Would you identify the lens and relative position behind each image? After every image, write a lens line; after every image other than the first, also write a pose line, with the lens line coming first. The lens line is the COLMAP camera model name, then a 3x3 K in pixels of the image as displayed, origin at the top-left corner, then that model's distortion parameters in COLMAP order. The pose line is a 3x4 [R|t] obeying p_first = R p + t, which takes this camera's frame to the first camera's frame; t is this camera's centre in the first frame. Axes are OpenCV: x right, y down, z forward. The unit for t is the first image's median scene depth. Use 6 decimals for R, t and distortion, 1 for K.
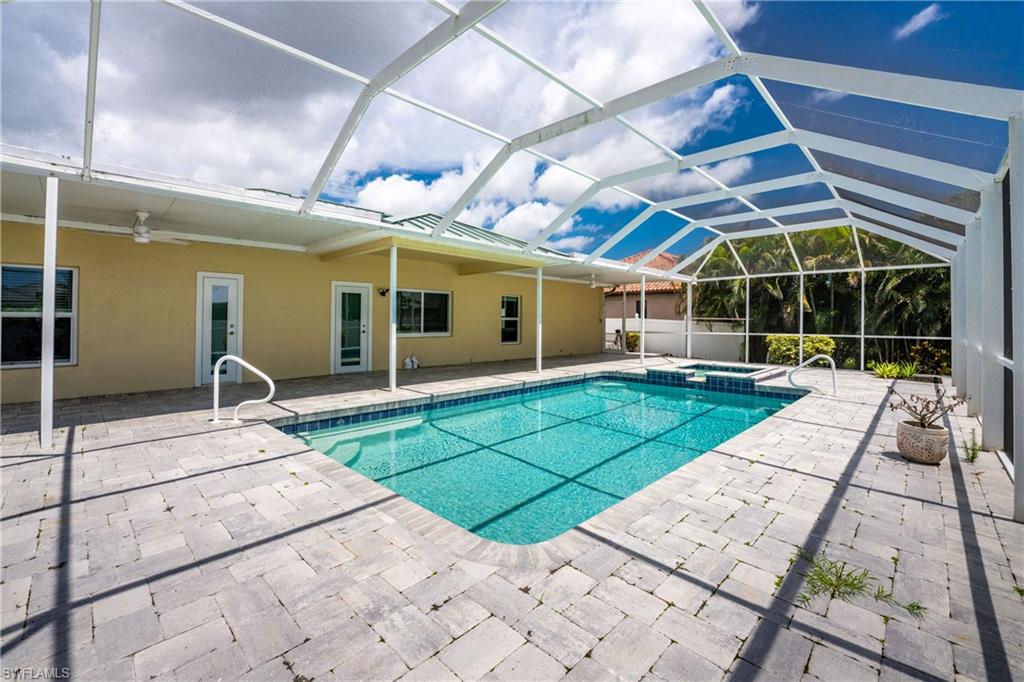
lens RADIAL K [[435.9, 0, 516.2], [0, 435.9, 316.8], [0, 0, 1]] dist [-0.001650, -0.000153]
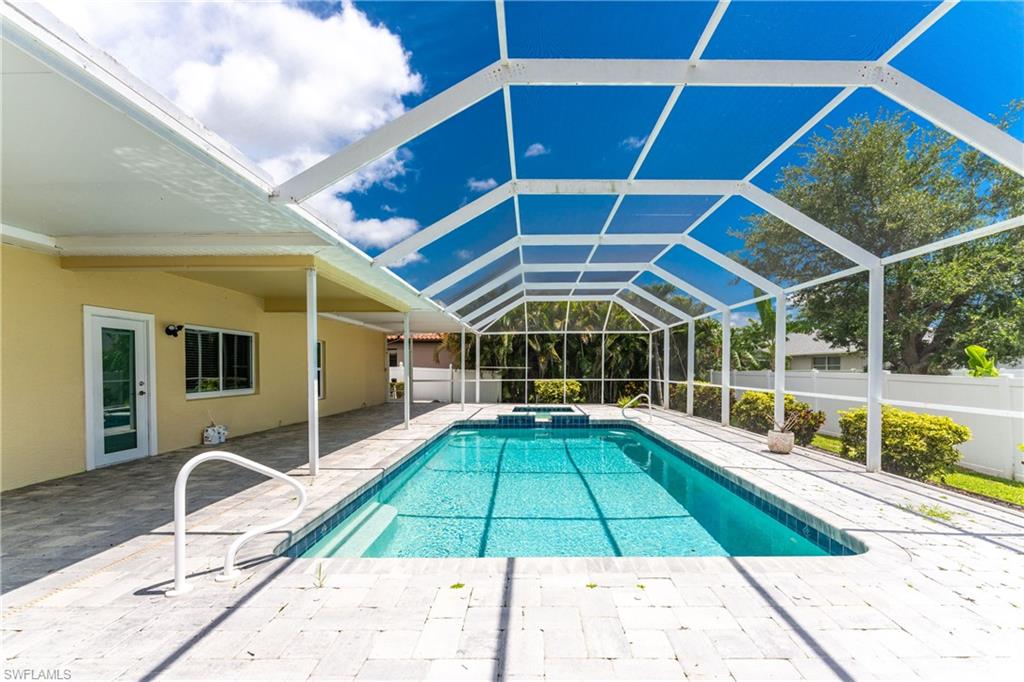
lens RADIAL K [[422.8, 0, 533.9], [0, 422.8, 365.9], [0, 0, 1]] dist [0.002332, 0.000156]
pose [[0.713094, -0.002321, 0.701064, -0.372452], [-0.002452, 0.999980, 0.005804, -0.008662], [-0.701064, -0.005858, 0.713074, 0.186905]]
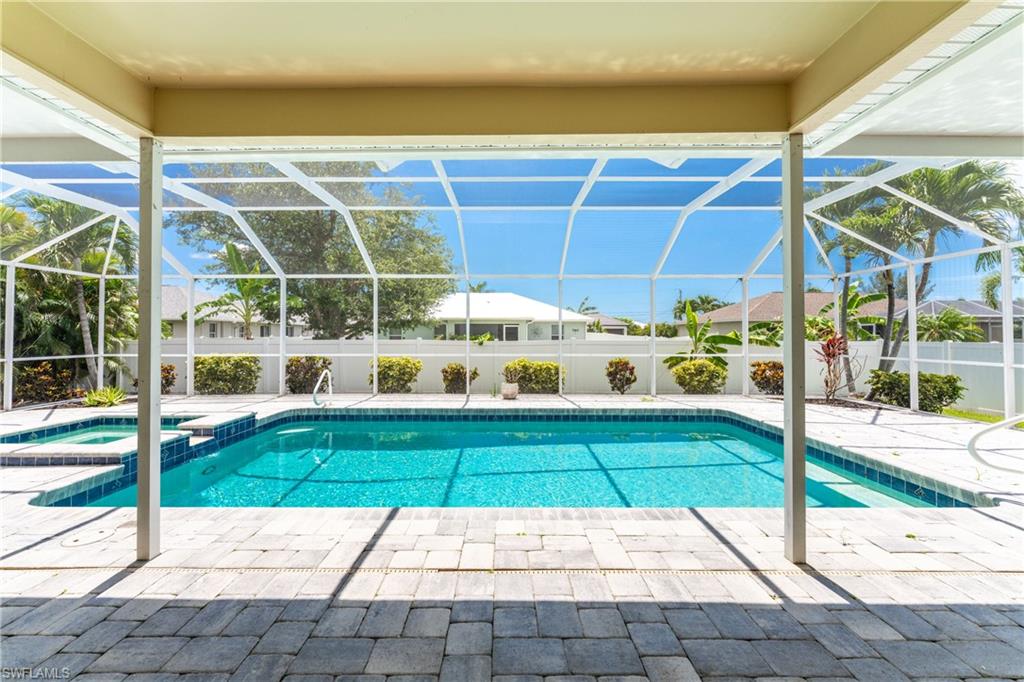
lens RADIAL K [[421.9, 0, 512.0], [0, 421.9, 341.0], [0, 0, 1]] dist [0.000861, 0.000156]
pose [[-0.705355, -0.014538, 0.708705, -0.262060], [-0.012879, 0.999887, 0.007693, 0.001082], [-0.708737, -0.003701, -0.705463, 1.011523]]
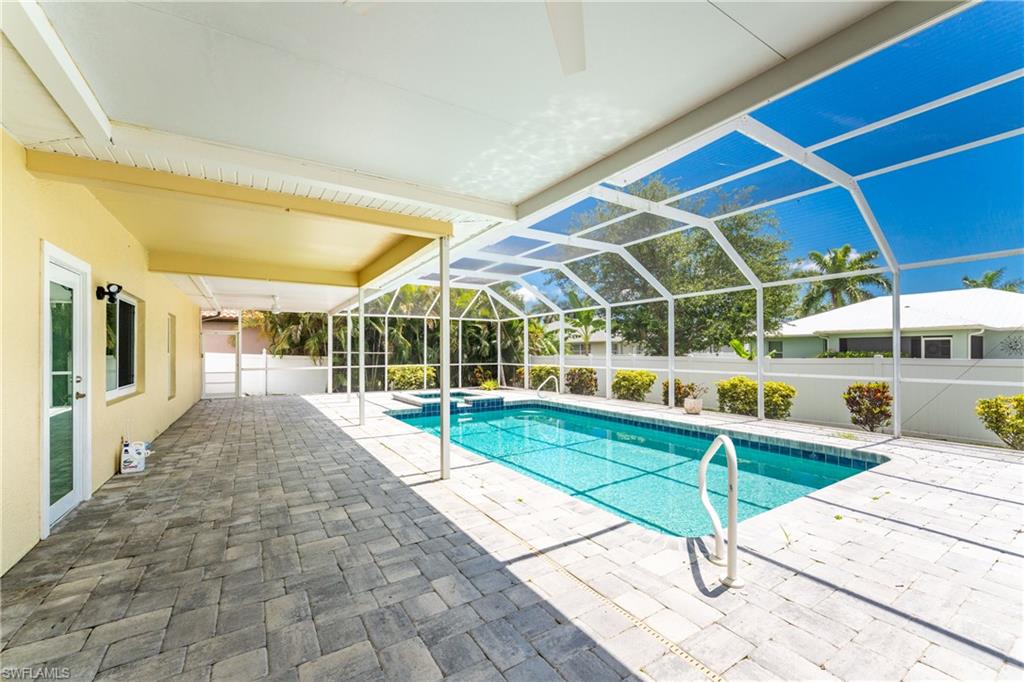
lens RADIAL K [[414.2, 0, 512.0], [0, 414.2, 341.0], [0, 0, 1]] dist [0.000415, 0.000015]
pose [[0.223278, 0.023173, 0.974479, -0.604937], [-0.008037, 0.999727, -0.021932, -0.006264], [-0.974722, -0.002935, 0.223403, 0.571140]]
